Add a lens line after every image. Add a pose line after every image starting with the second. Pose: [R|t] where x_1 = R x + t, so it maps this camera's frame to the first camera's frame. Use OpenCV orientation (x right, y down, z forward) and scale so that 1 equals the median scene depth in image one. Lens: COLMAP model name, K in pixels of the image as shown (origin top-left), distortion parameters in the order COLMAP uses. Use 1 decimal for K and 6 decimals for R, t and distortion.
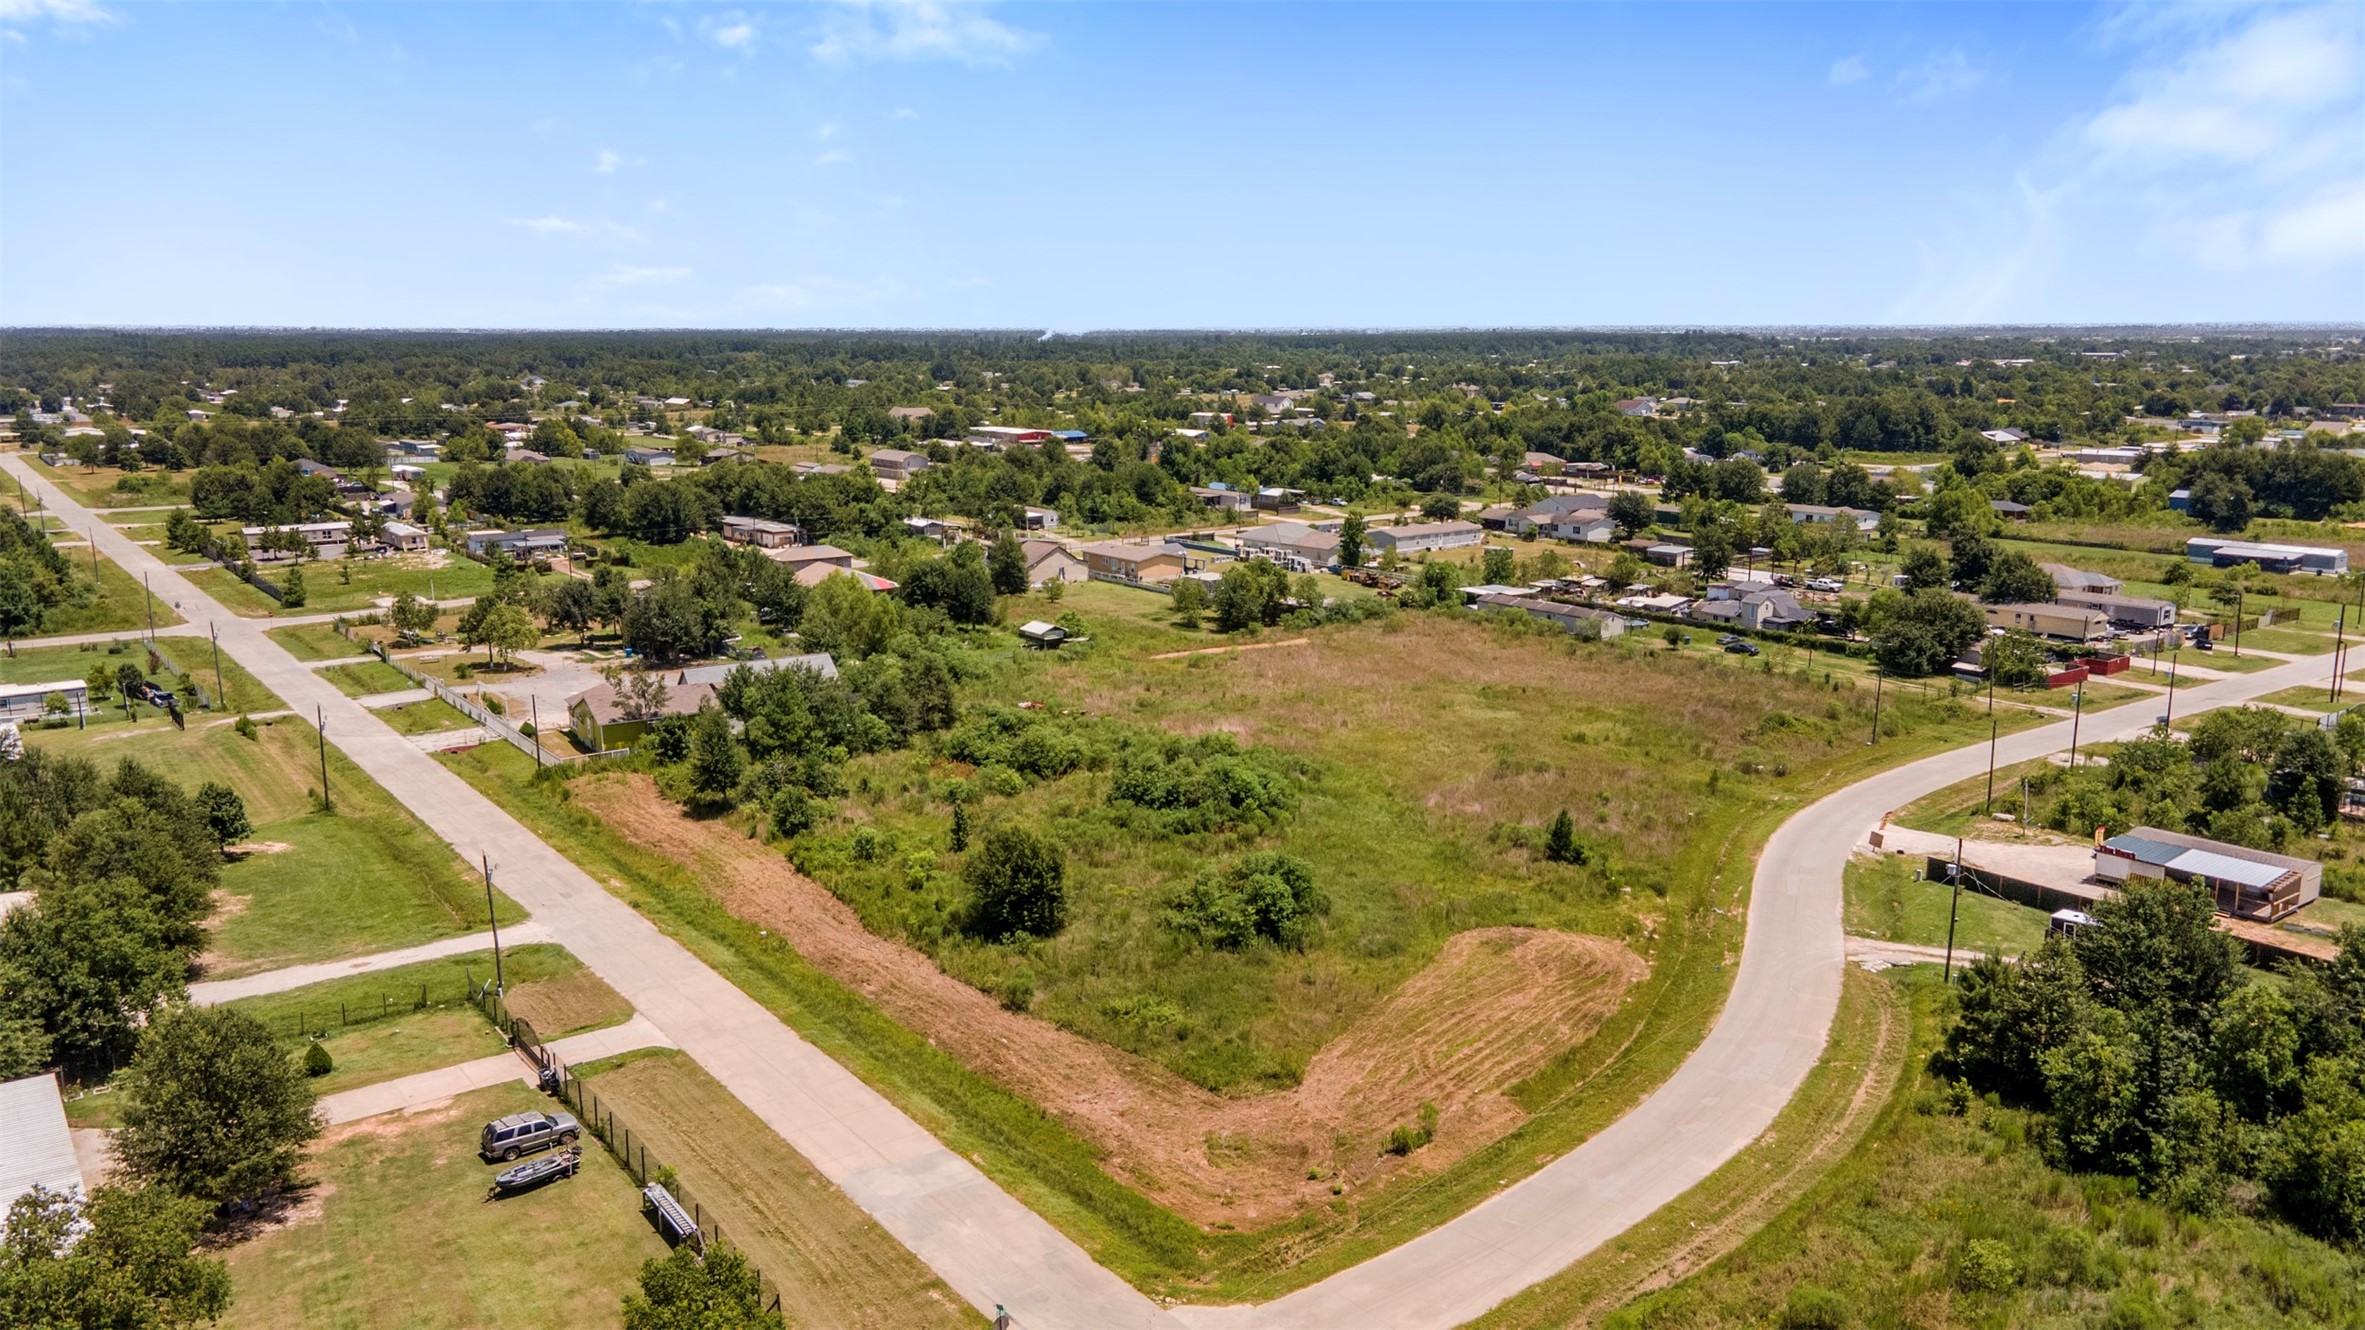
lens RADIAL K [[1730.2, 0, 1176.6], [0, 1730.2, 672.8], [0, 0, 1]] dist [0.022655, 0.032711]
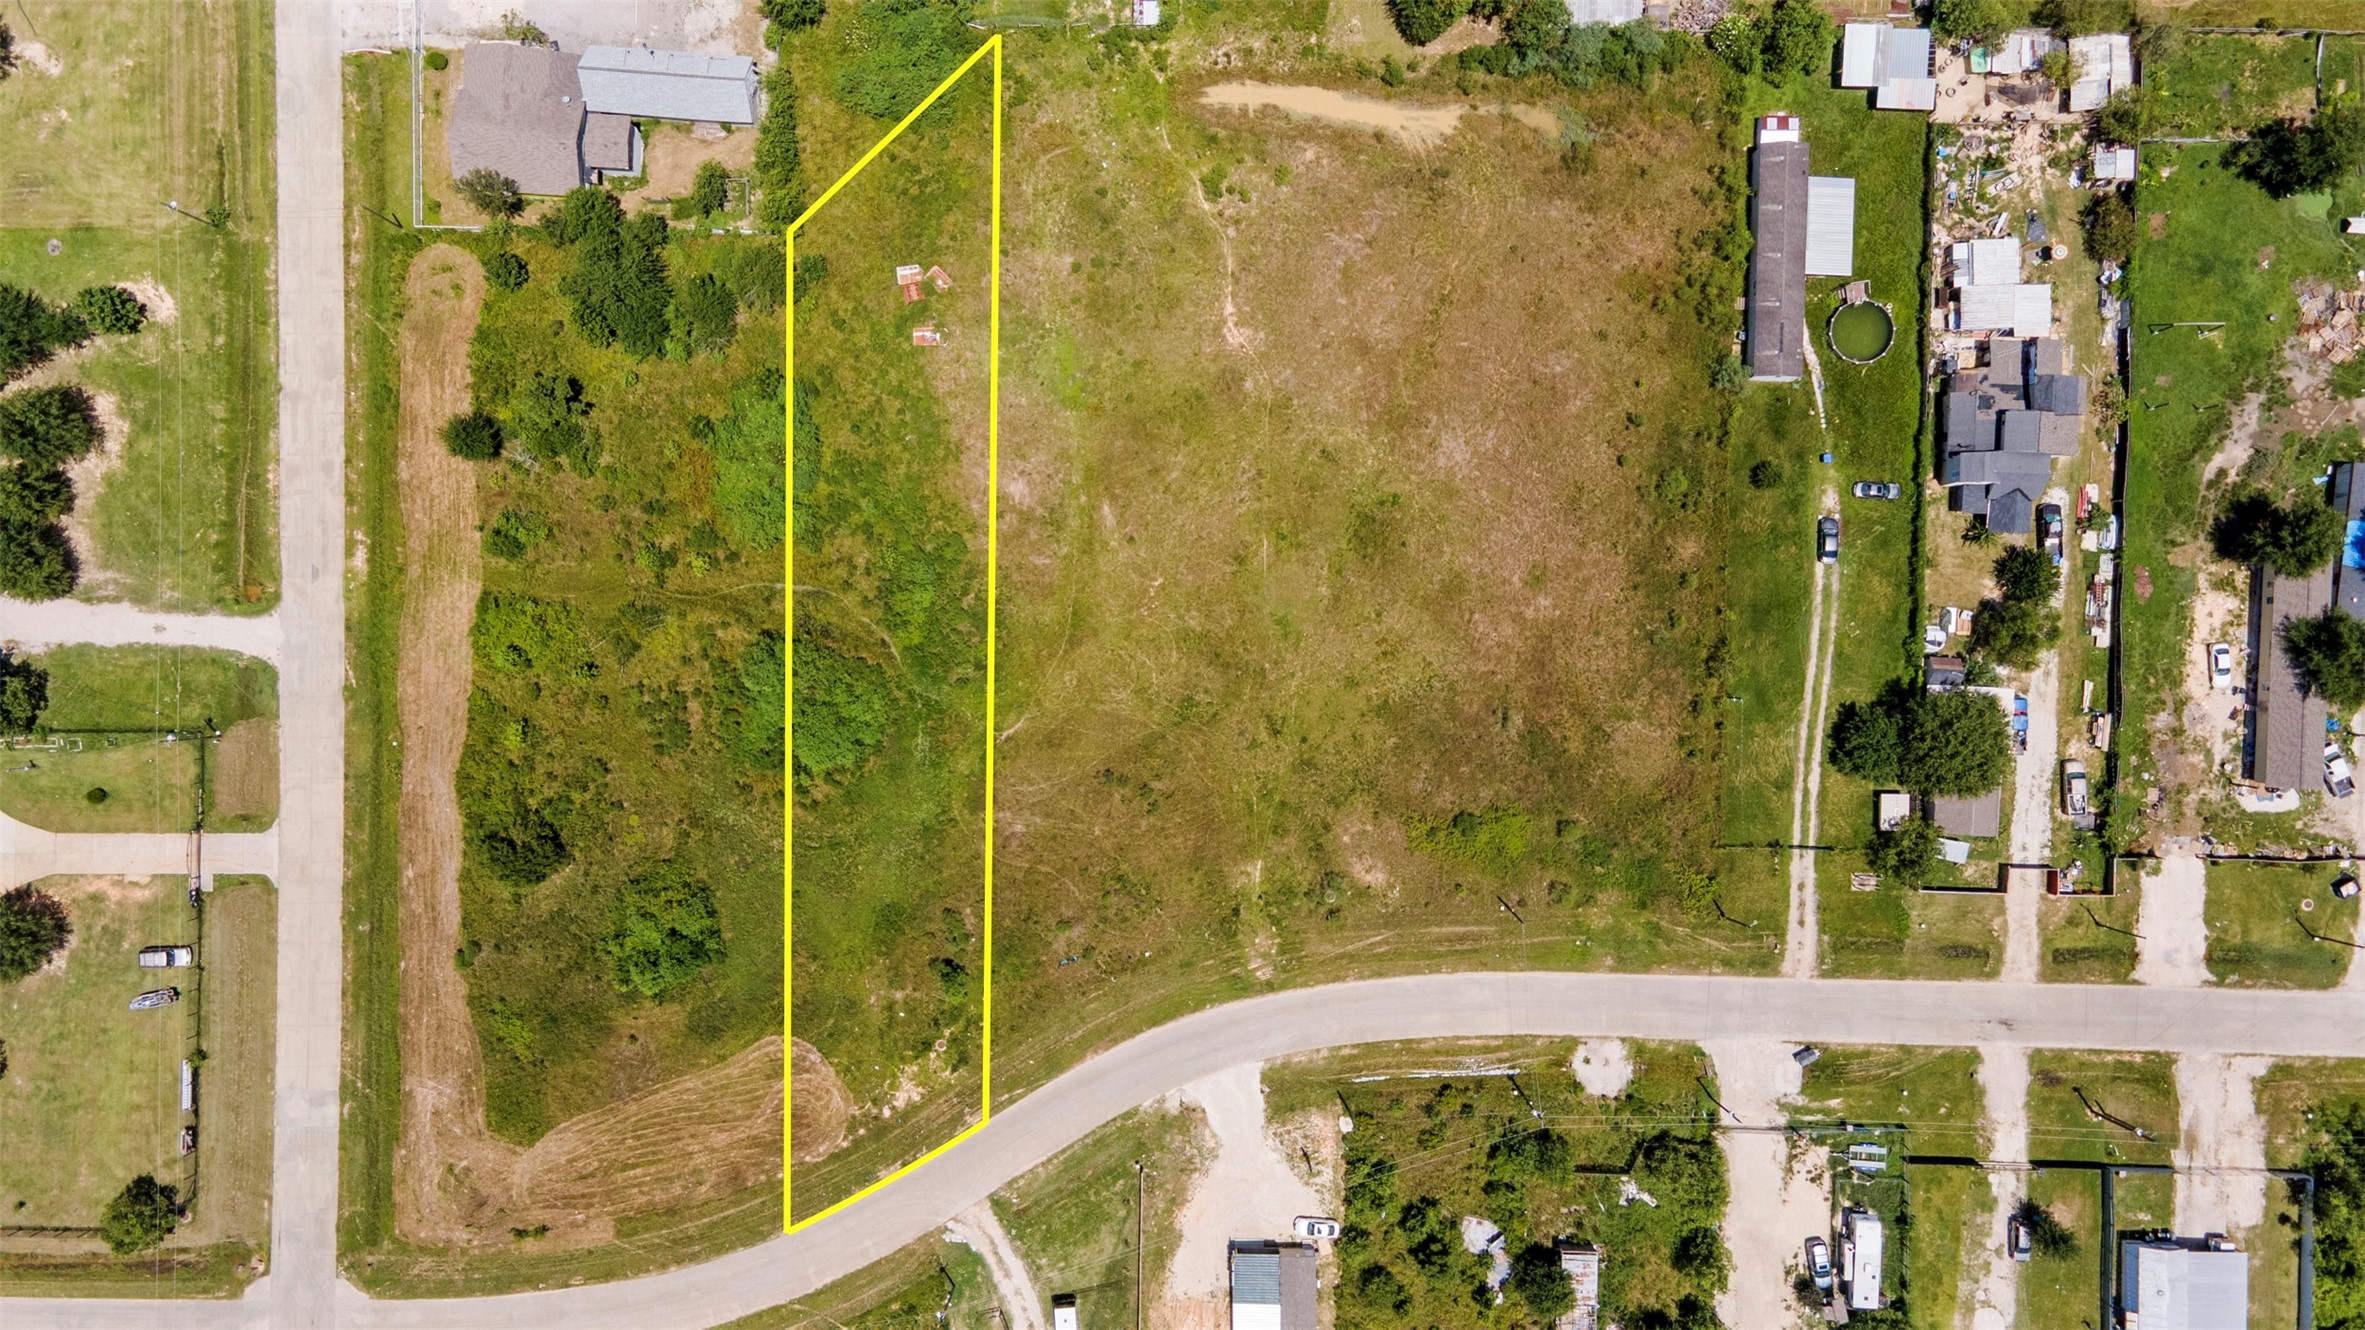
lens RADIAL K [[1730.2, 0, 1176.6], [0, 1730.2, 672.8], [0, 0, 1]] dist [0.022655, 0.032711]
pose [[0.791781, 0.610804, -0.001608, 0.206794], [-0.105460, 0.139299, 0.984619, -1.143850], [0.601633, -0.779432, 0.174710, 0.999209]]
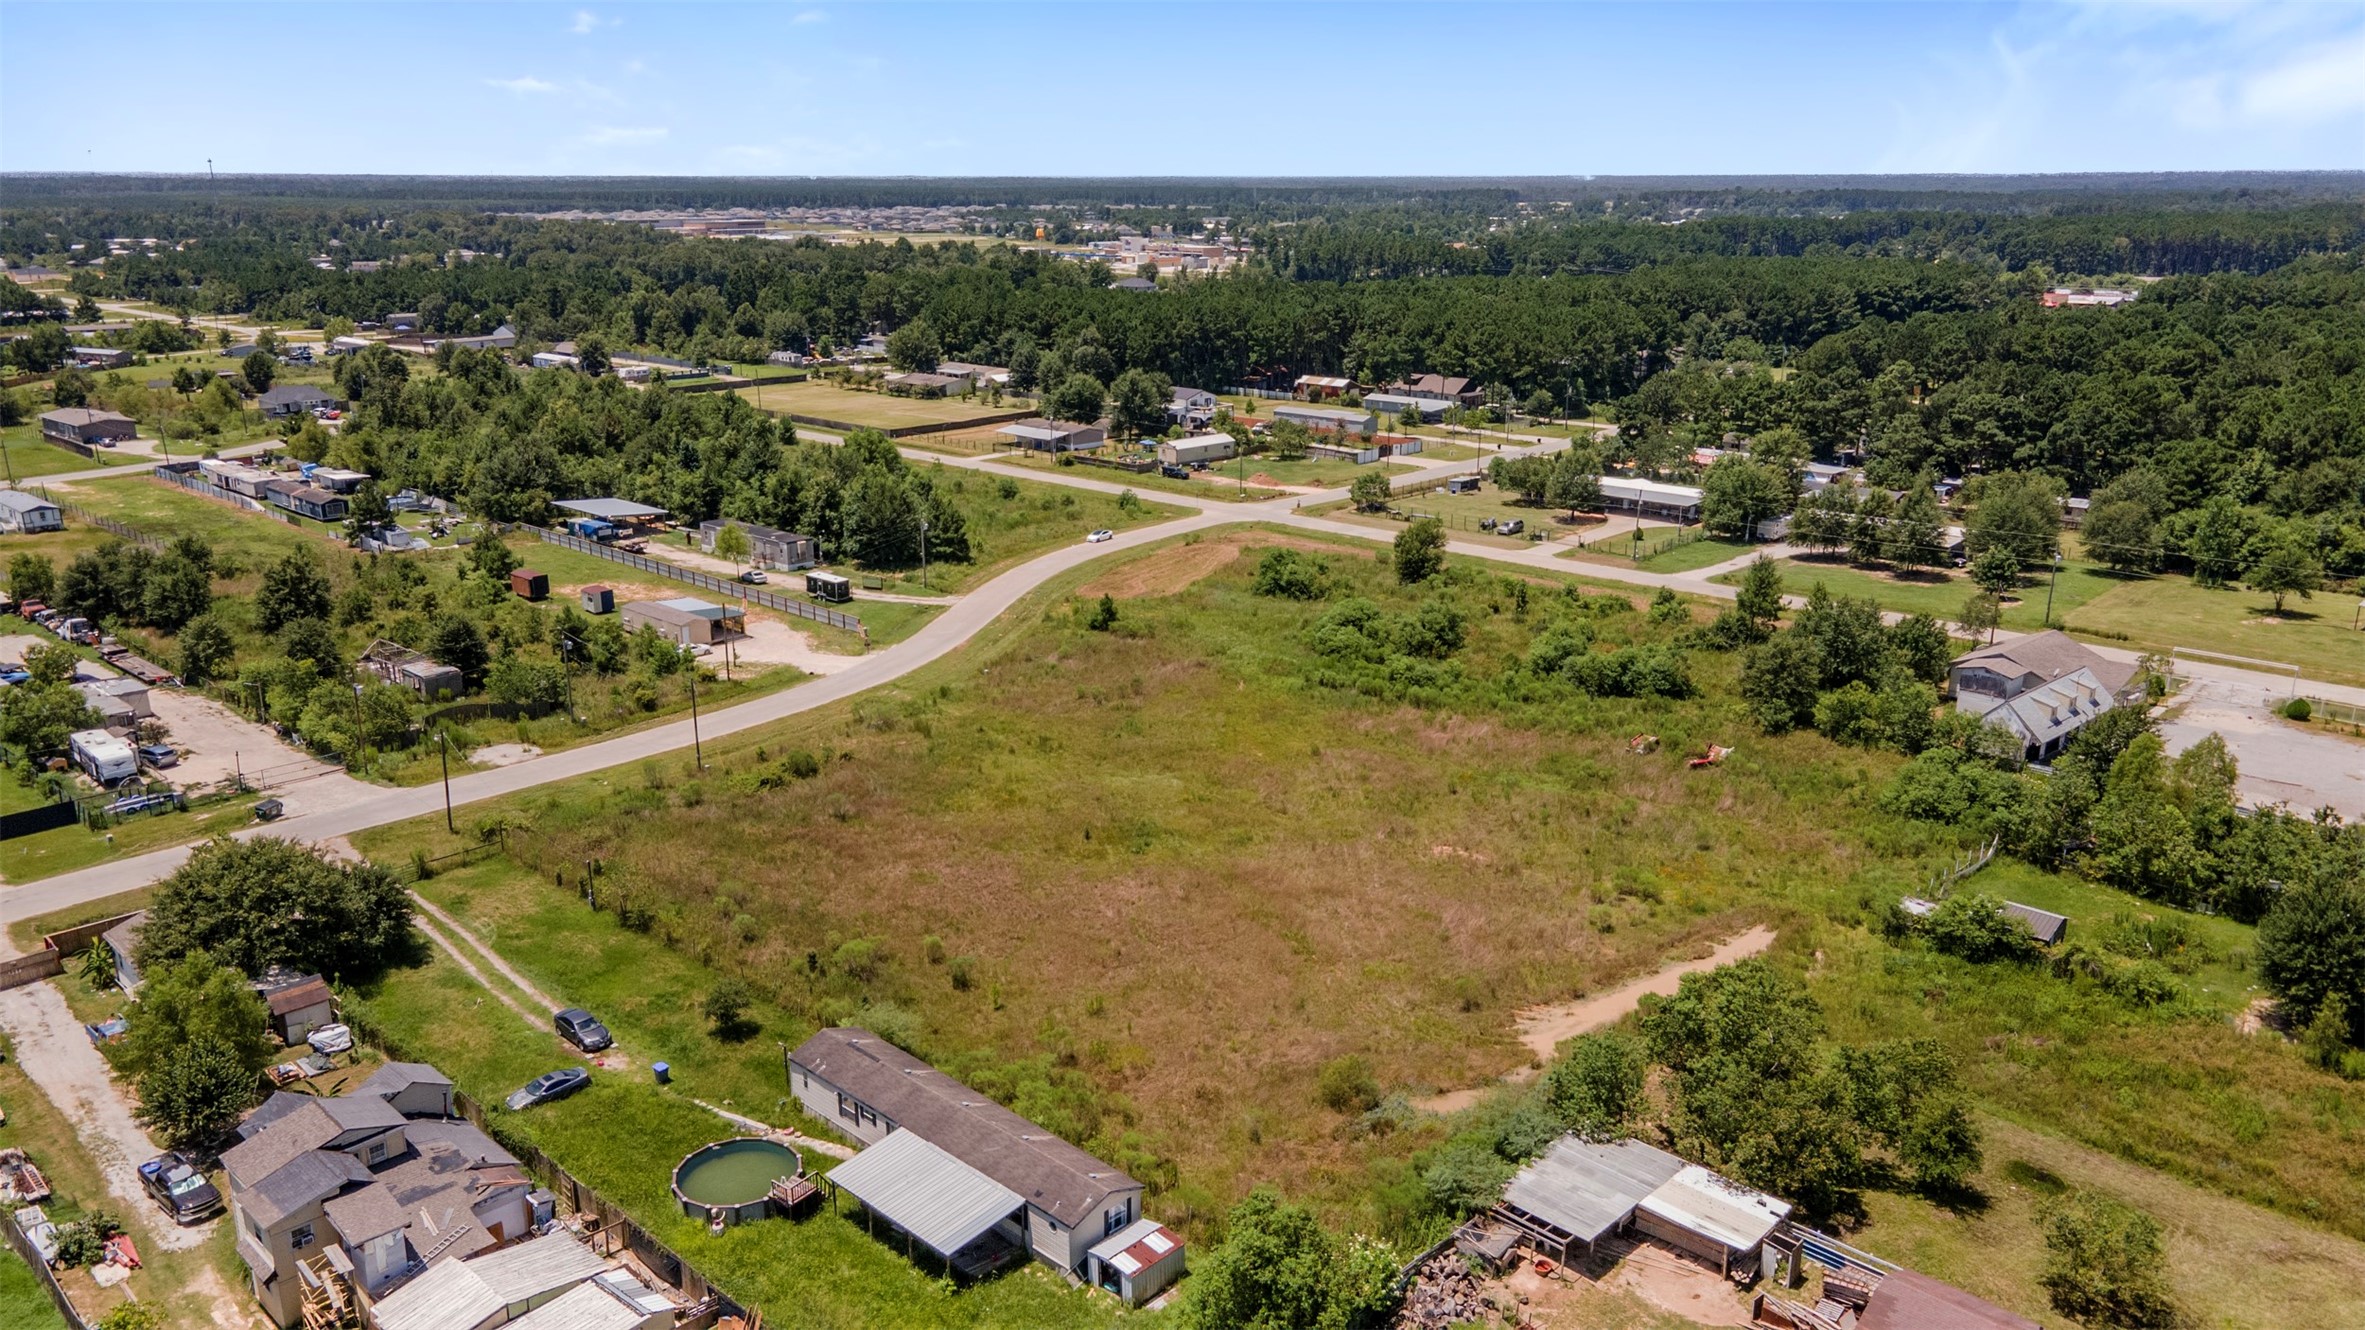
lens RADIAL K [[1730.2, 0, 1176.6], [0, 1730.2, 672.8], [0, 0, 1]] dist [0.022655, 0.032711]
pose [[-0.986324, 0.048096, -0.157645, 0.370393], [-0.030228, 0.887465, 0.459883, -0.485971], [0.162023, 0.458359, -0.873874, 2.147846]]
